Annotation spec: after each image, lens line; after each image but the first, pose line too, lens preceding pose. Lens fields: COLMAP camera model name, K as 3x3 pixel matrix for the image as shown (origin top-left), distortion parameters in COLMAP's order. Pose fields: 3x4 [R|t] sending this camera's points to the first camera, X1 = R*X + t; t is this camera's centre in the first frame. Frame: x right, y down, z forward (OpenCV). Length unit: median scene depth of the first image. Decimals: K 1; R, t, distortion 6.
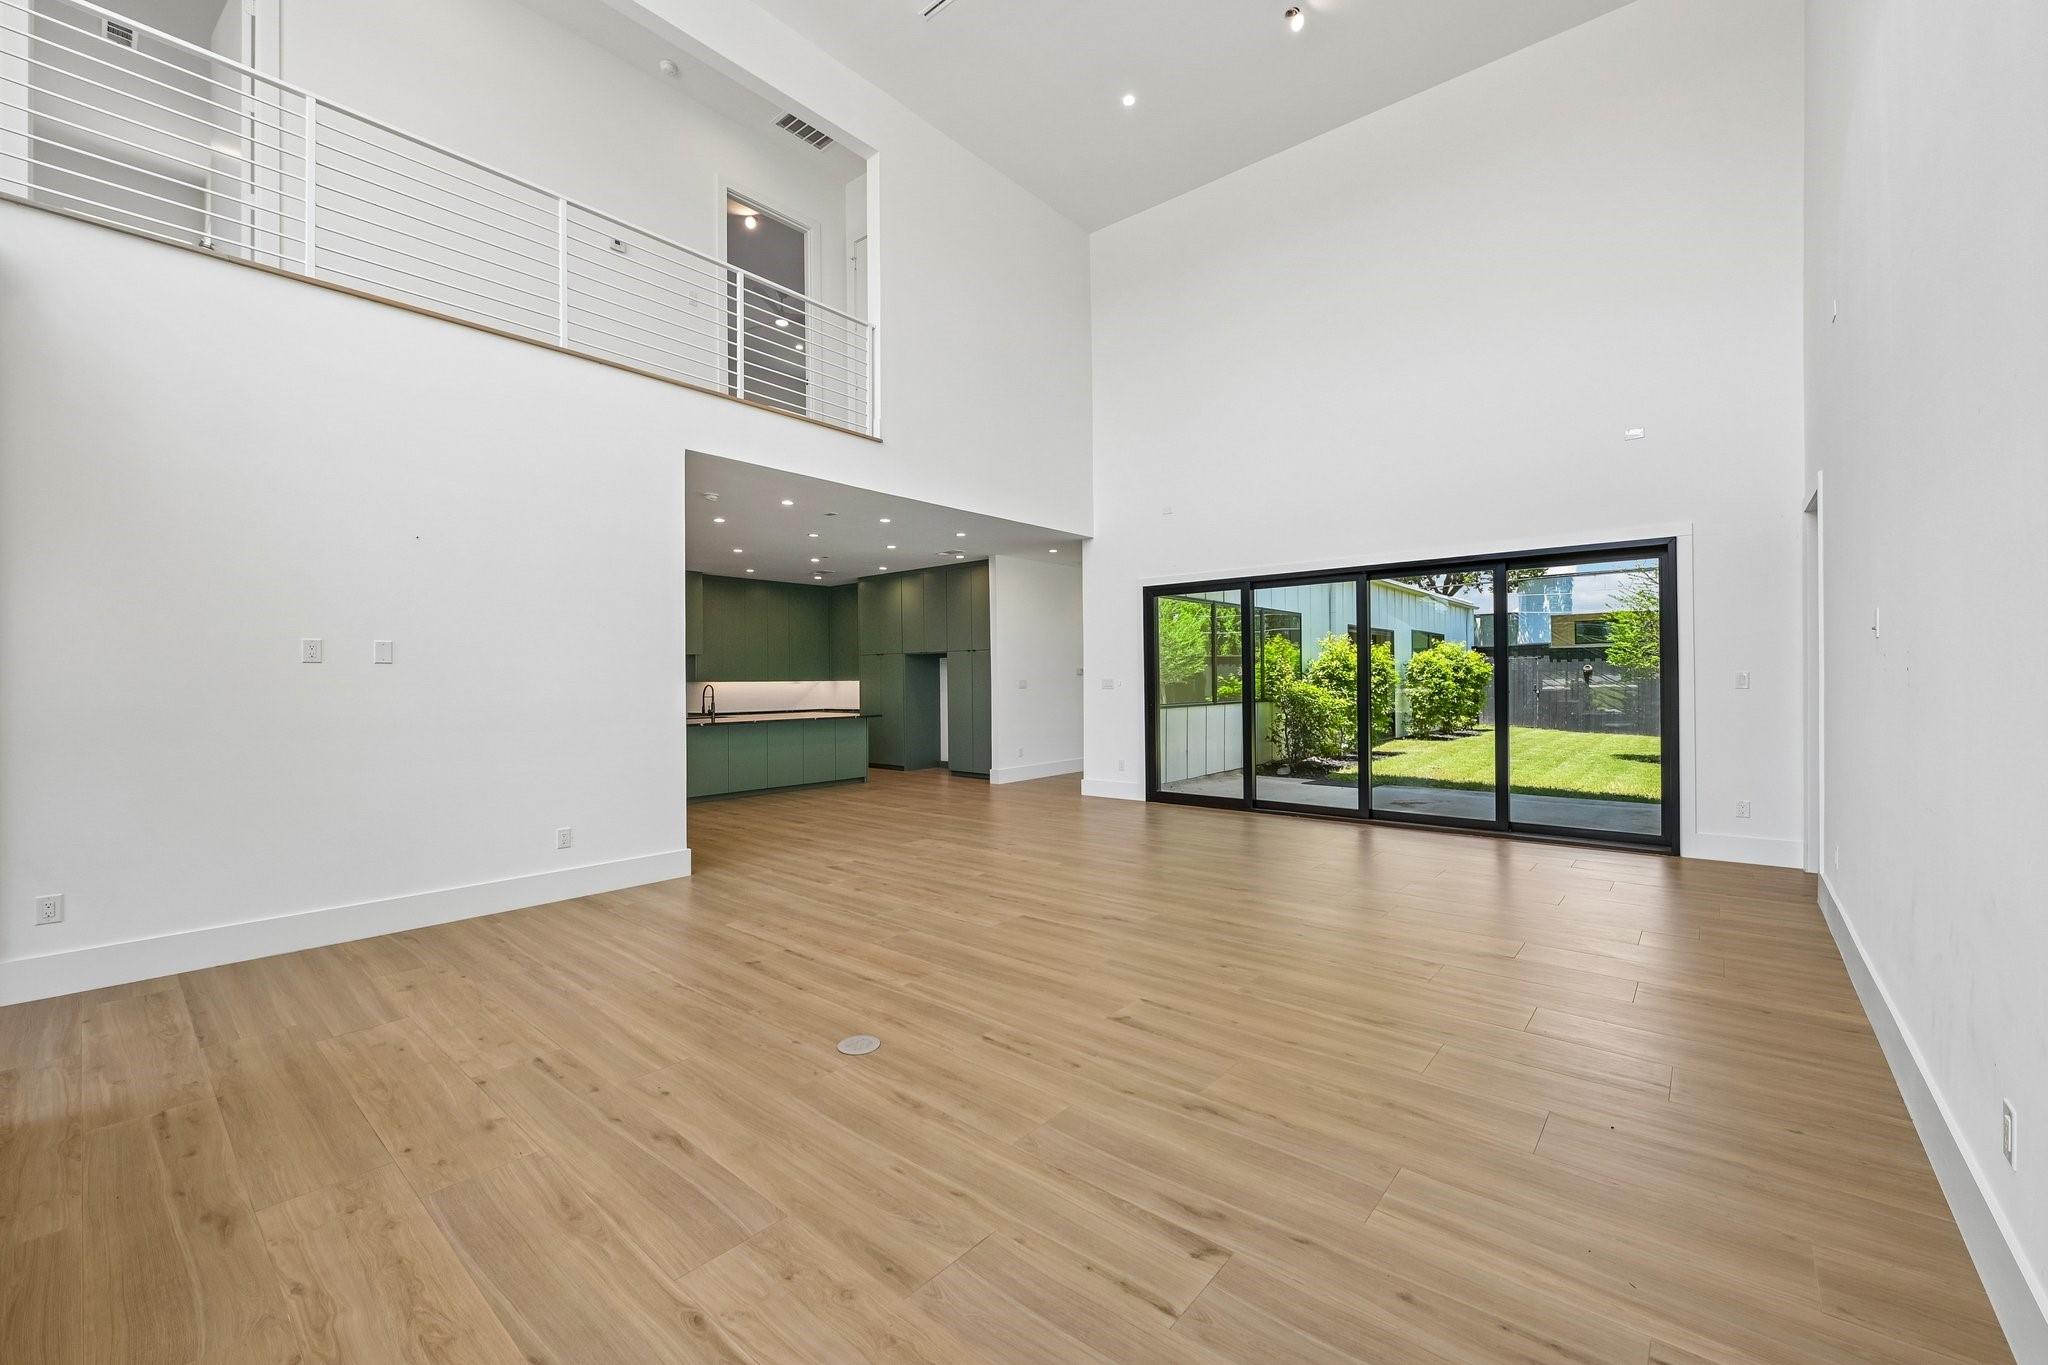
lens RADIAL K [[817.7, 0, 1046.1], [0, 817.7, 673.6], [0, 0, 1]] dist [-0.010475, 0.000036]
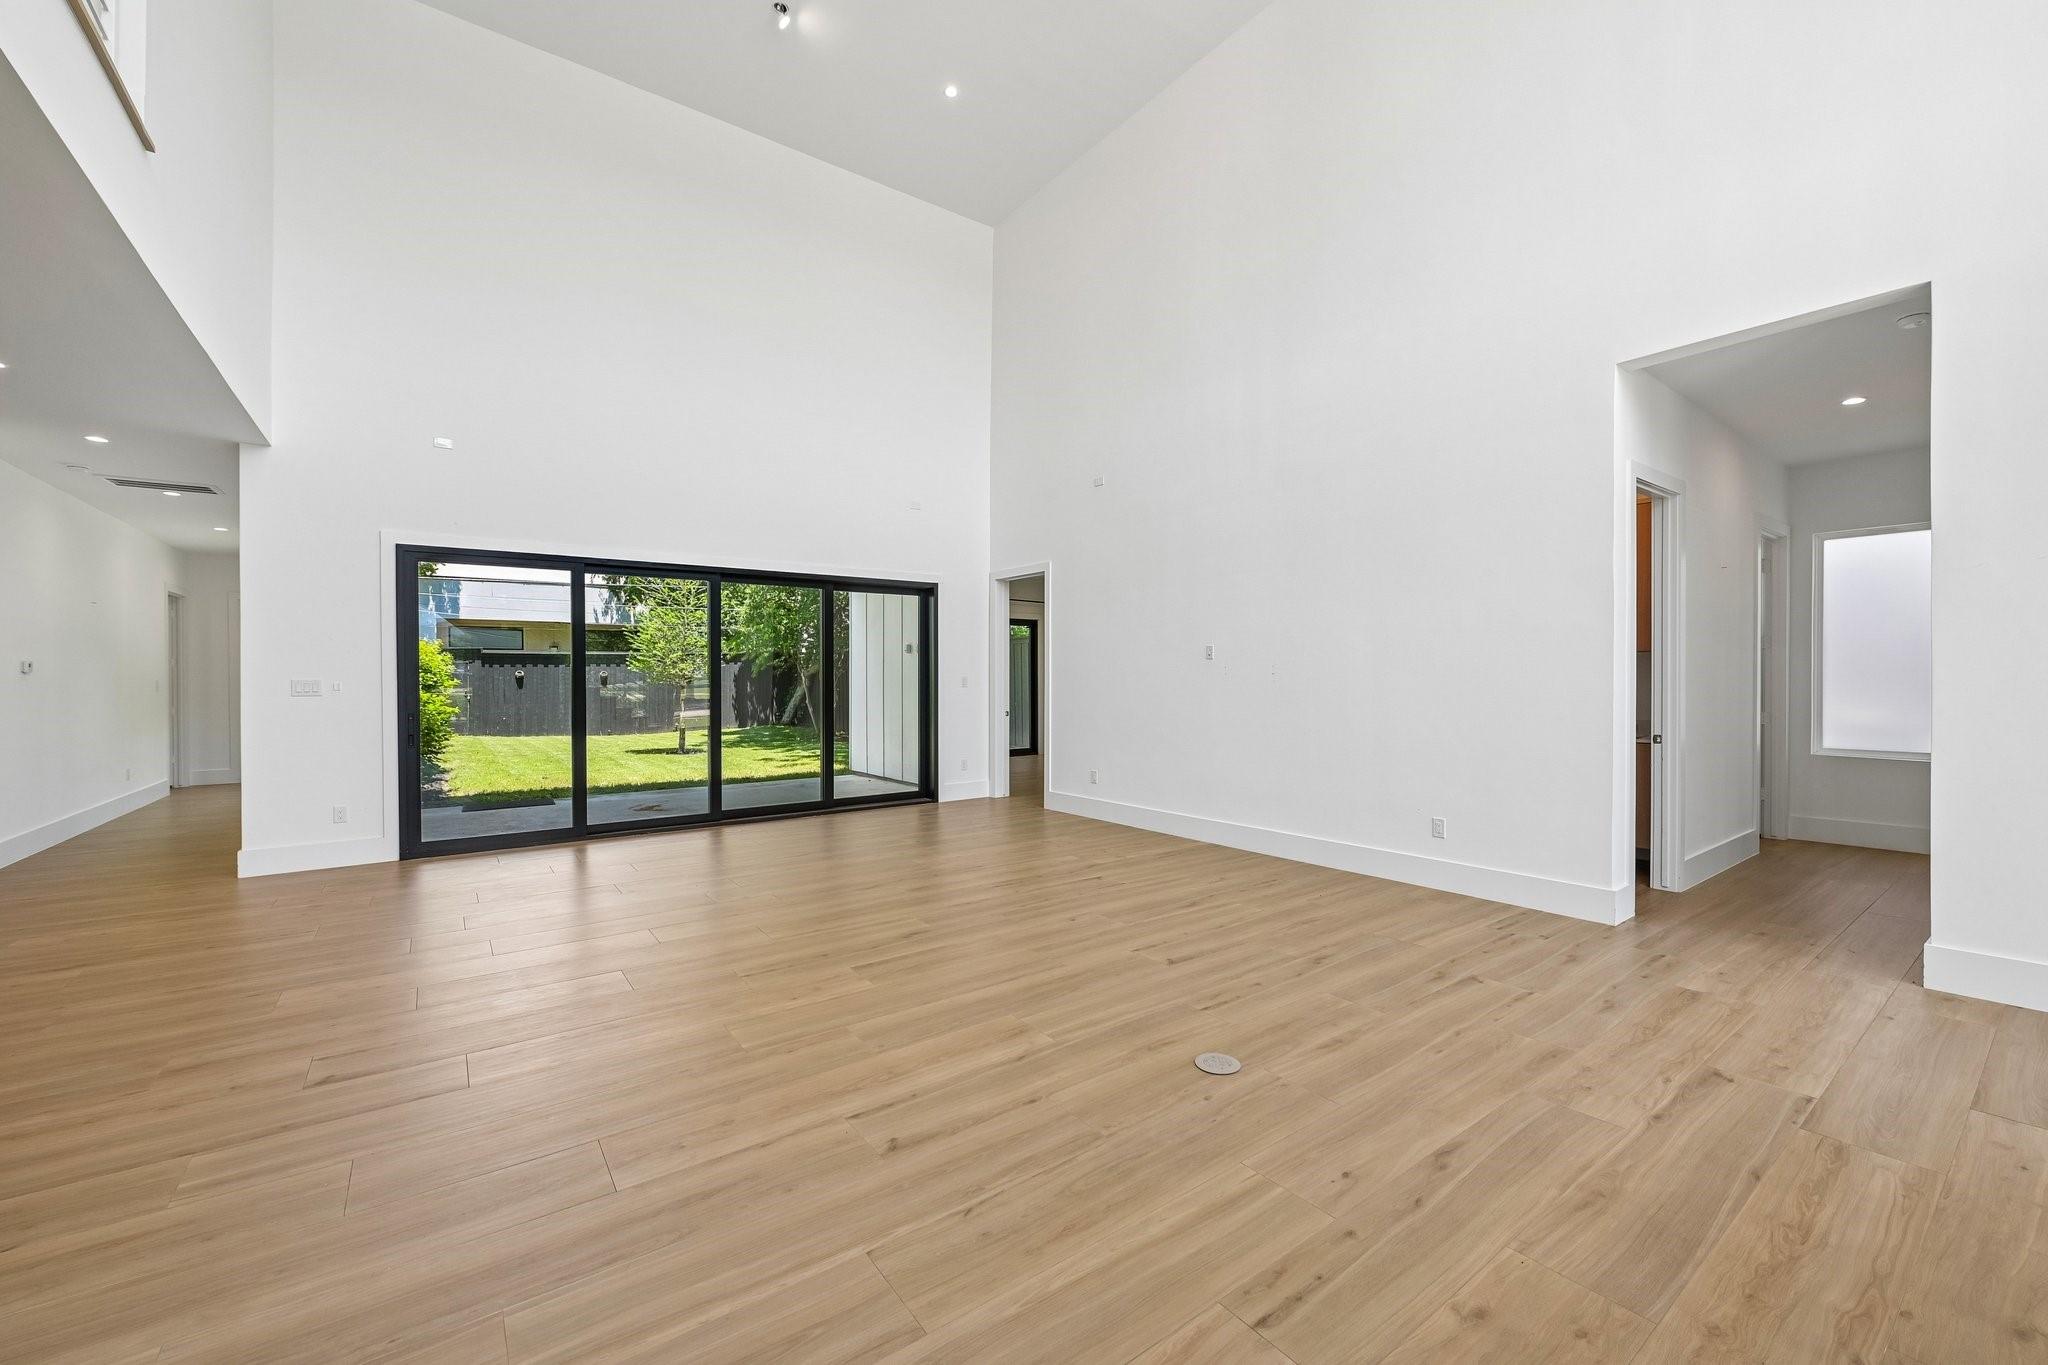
lens RADIAL K [[802.1, 0, 1027.5], [0, 802.1, 677.5], [0, 0, 1]] dist [-0.009316, 0.000973]
pose [[0.242871, 0.009013, 0.970017, -1.113887], [-0.005265, 0.999954, -0.007973, 0.018696], [-0.970044, -0.003170, 0.242908, 0.934932]]
